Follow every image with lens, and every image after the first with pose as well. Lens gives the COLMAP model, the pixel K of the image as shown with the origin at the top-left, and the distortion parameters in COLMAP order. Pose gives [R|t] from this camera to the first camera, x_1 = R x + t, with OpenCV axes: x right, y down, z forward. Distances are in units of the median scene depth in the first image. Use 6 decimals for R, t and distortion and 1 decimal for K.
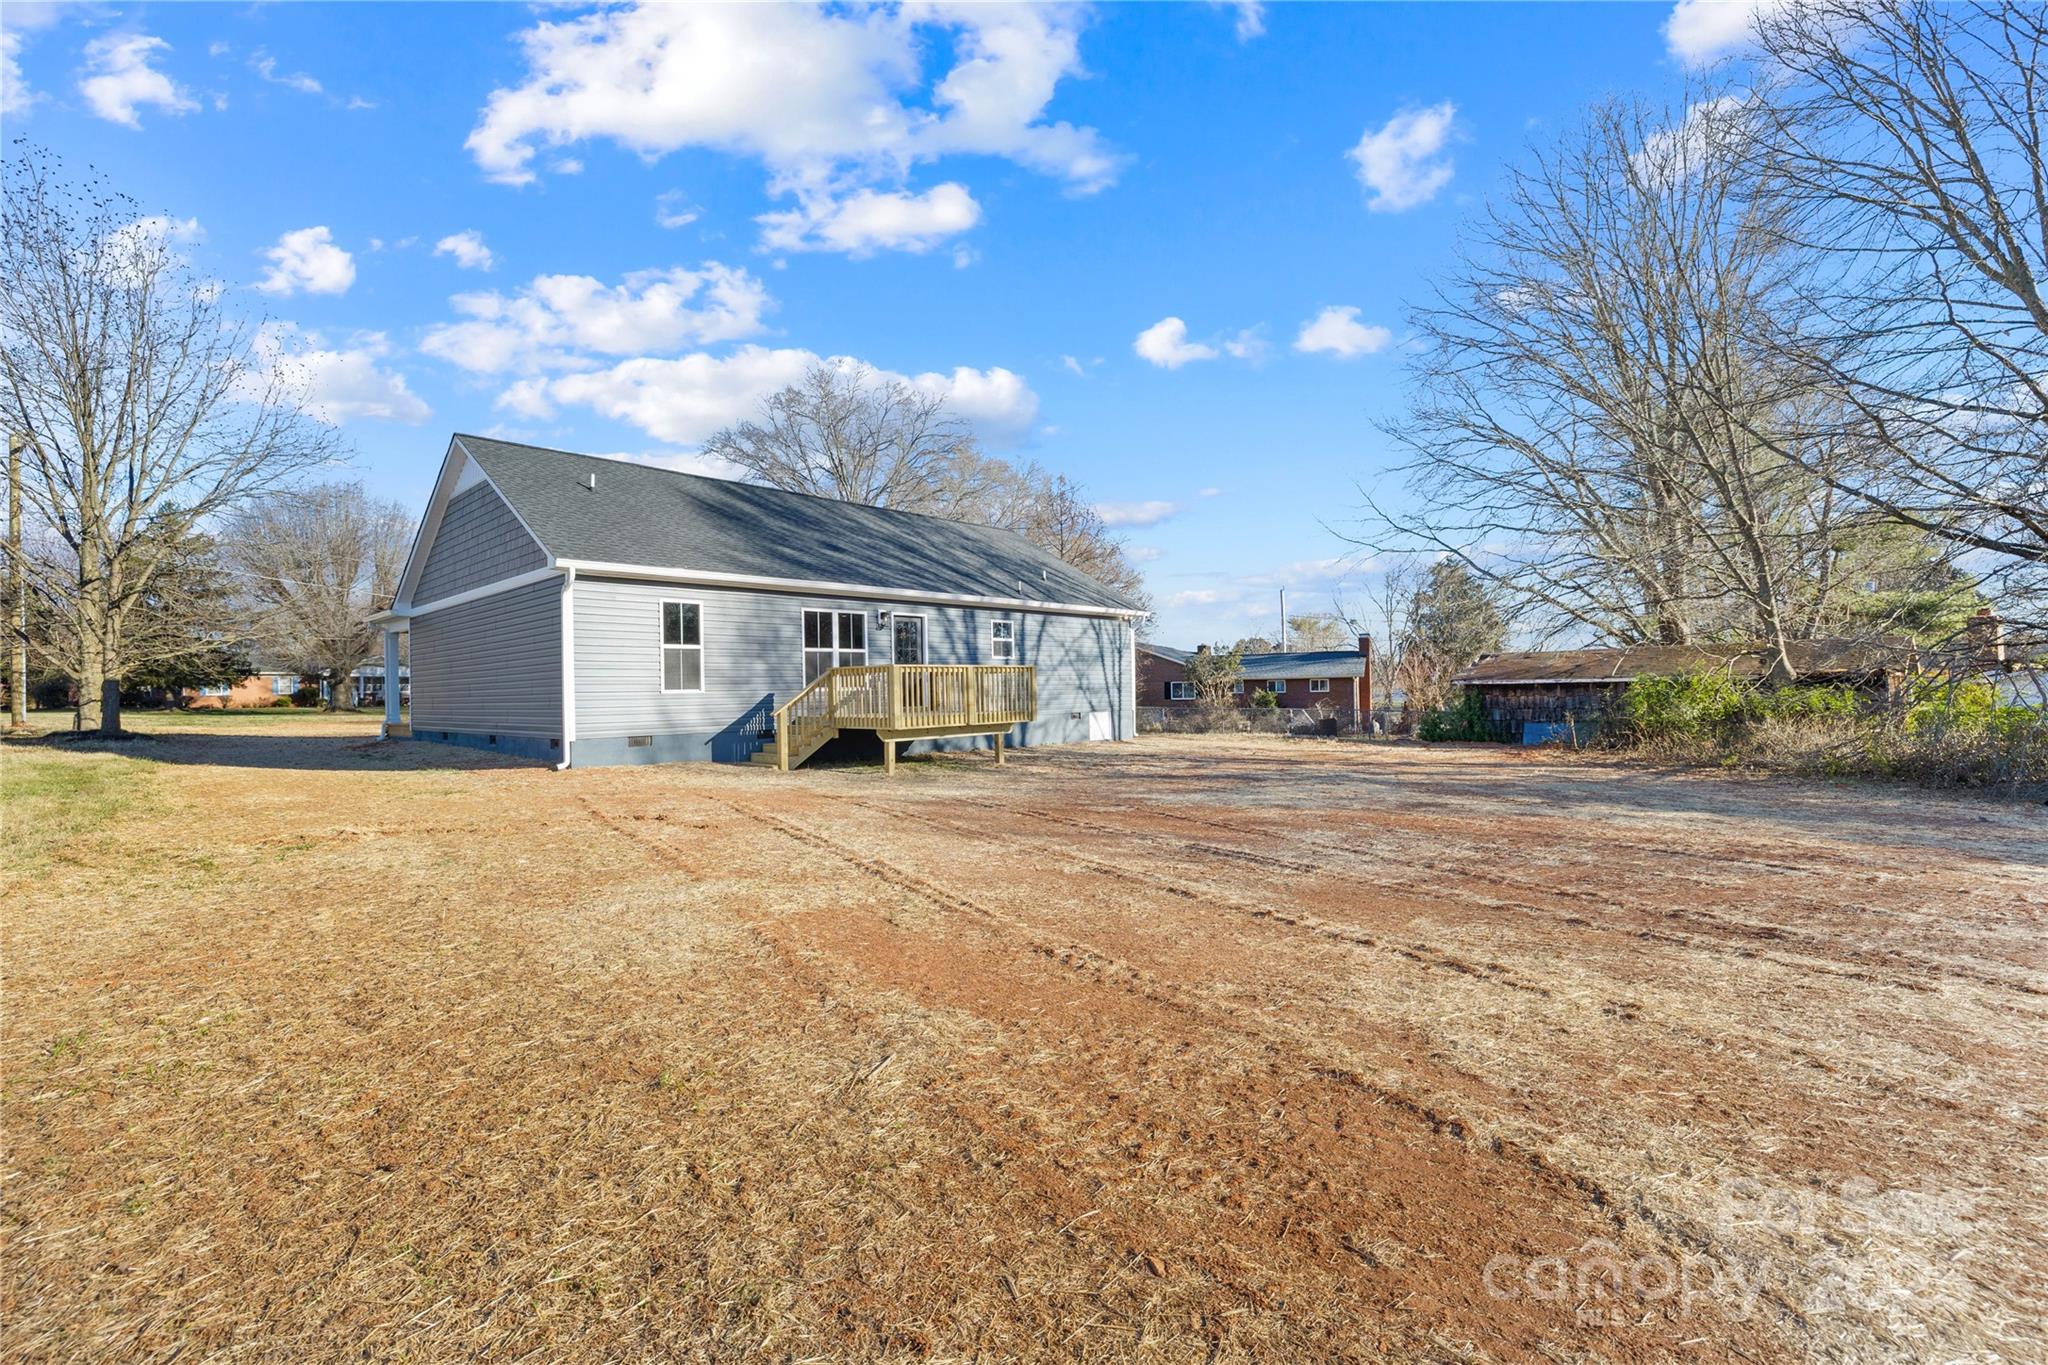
lens RADIAL K [[861.3, 0, 1038.2], [0, 861.3, 678.0], [0, 0, 1]] dist [-0.000492, 0.000238]
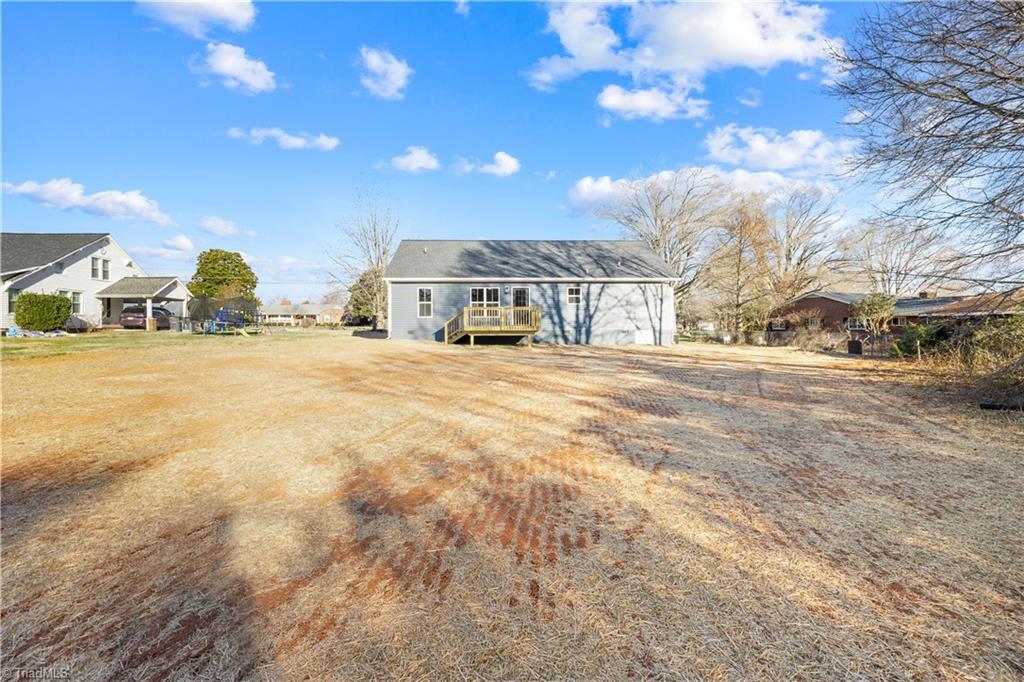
lens RADIAL K [[430.7, 0, 520.0], [0, 430.7, 339.5], [0, 0, 1]] dist [-0.000492, 0.000238]
pose [[0.697574, 0.030973, -0.715843, 1.224459], [-0.001942, 0.999143, 0.041338, 0.040865], [0.716510, -0.027446, 0.697036, 0.199036]]
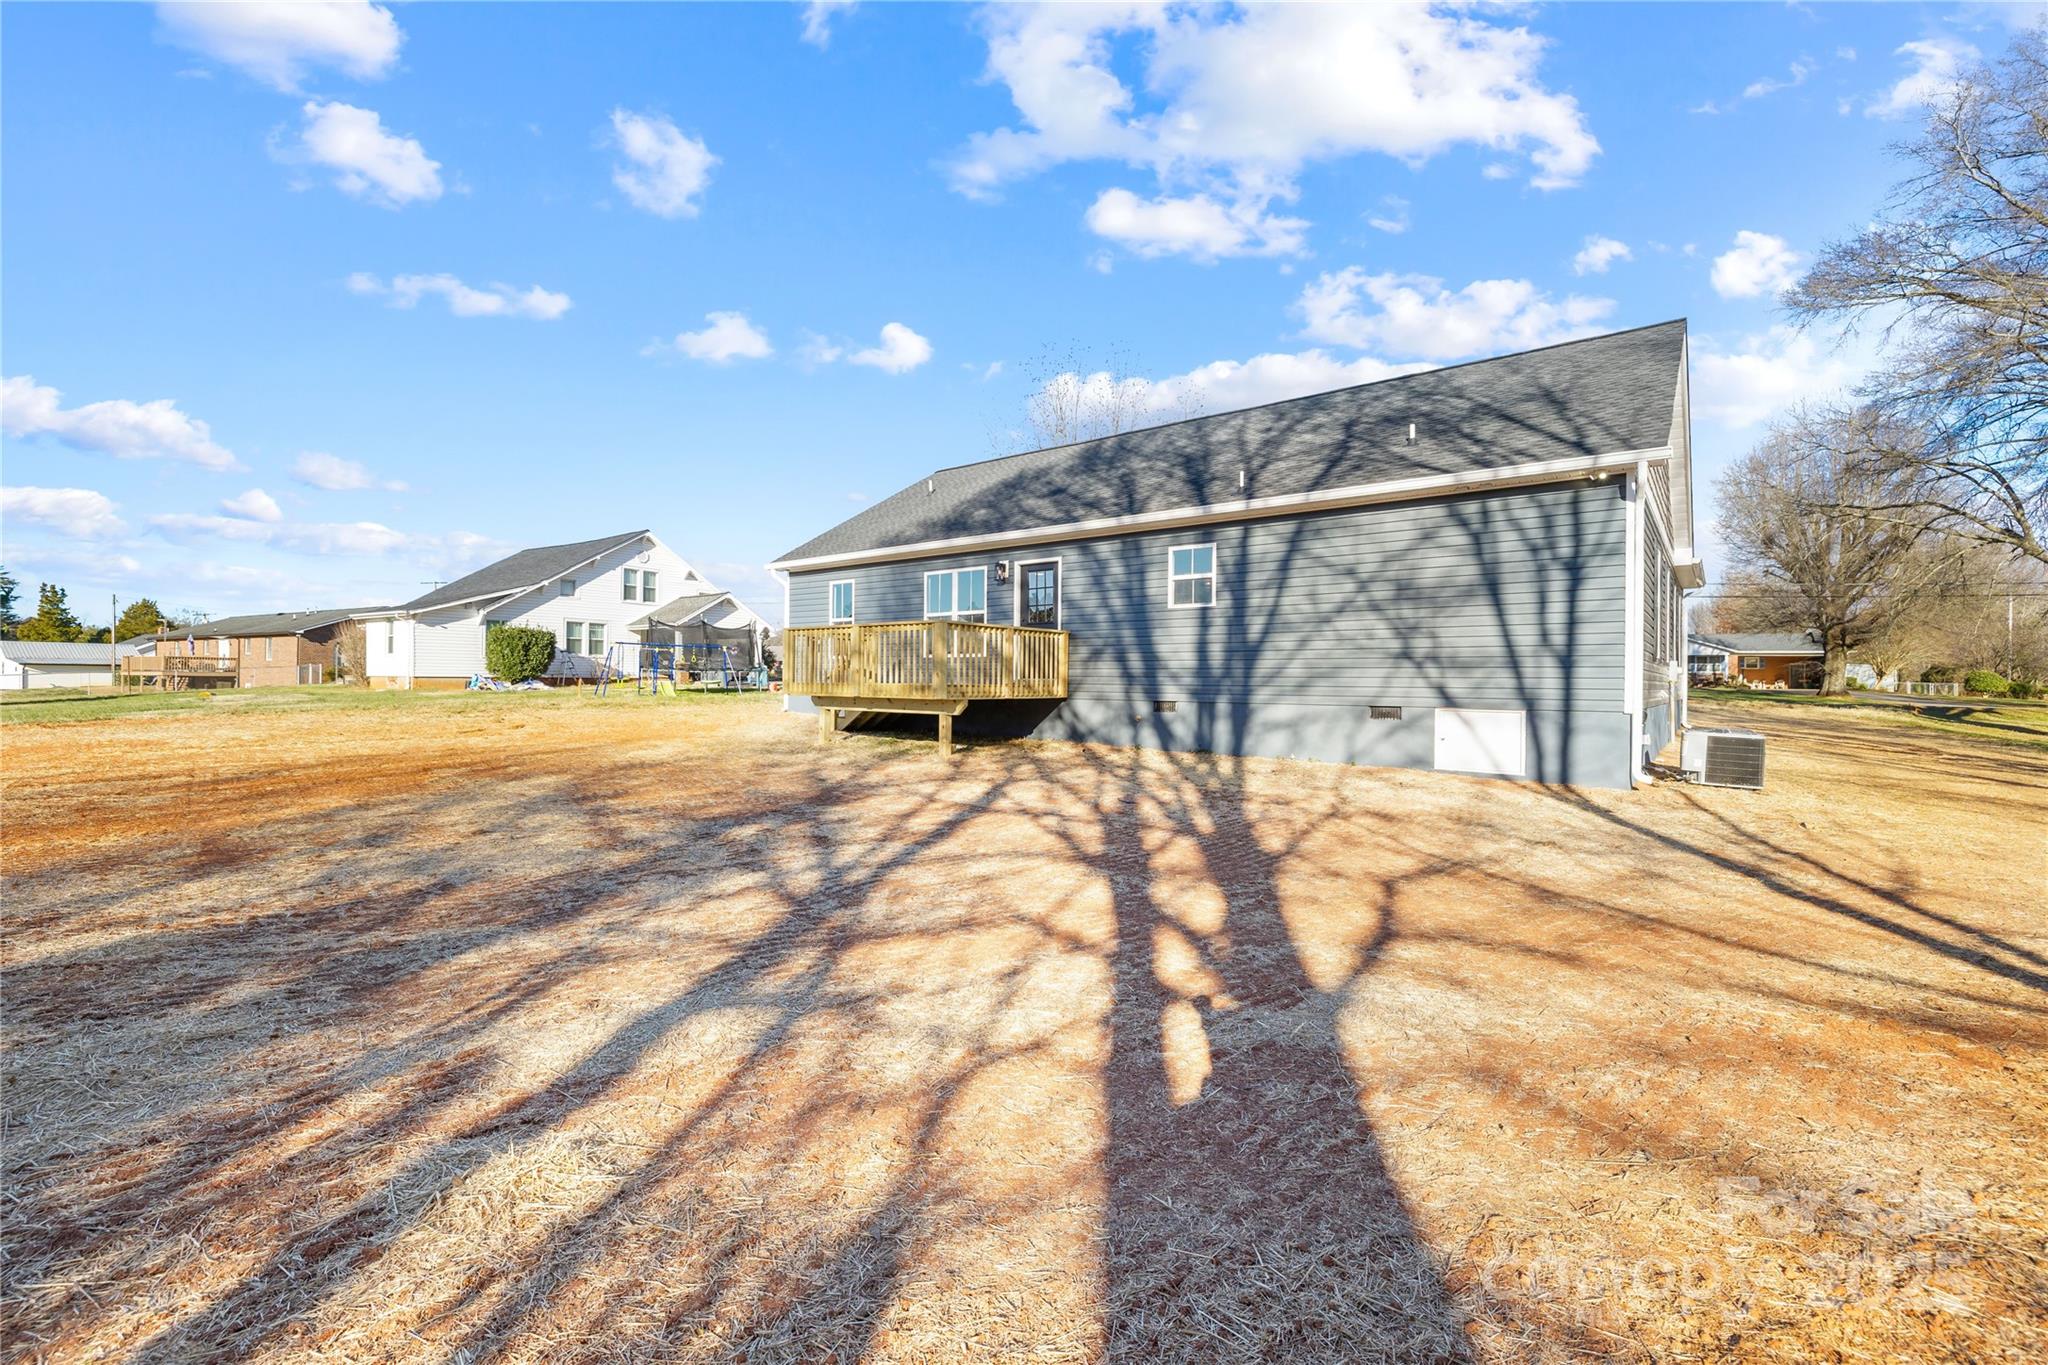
lens RADIAL K [[861.3, 0, 1033.2], [0, 861.3, 681.8], [0, 0, 1]] dist [-0.000492, 0.000238]
pose [[0.060551, 0.020379, -0.997957, 1.039008], [-0.000990, 0.999792, 0.020357, 0.031846], [0.998165, -0.000245, 0.060559, 1.551387]]
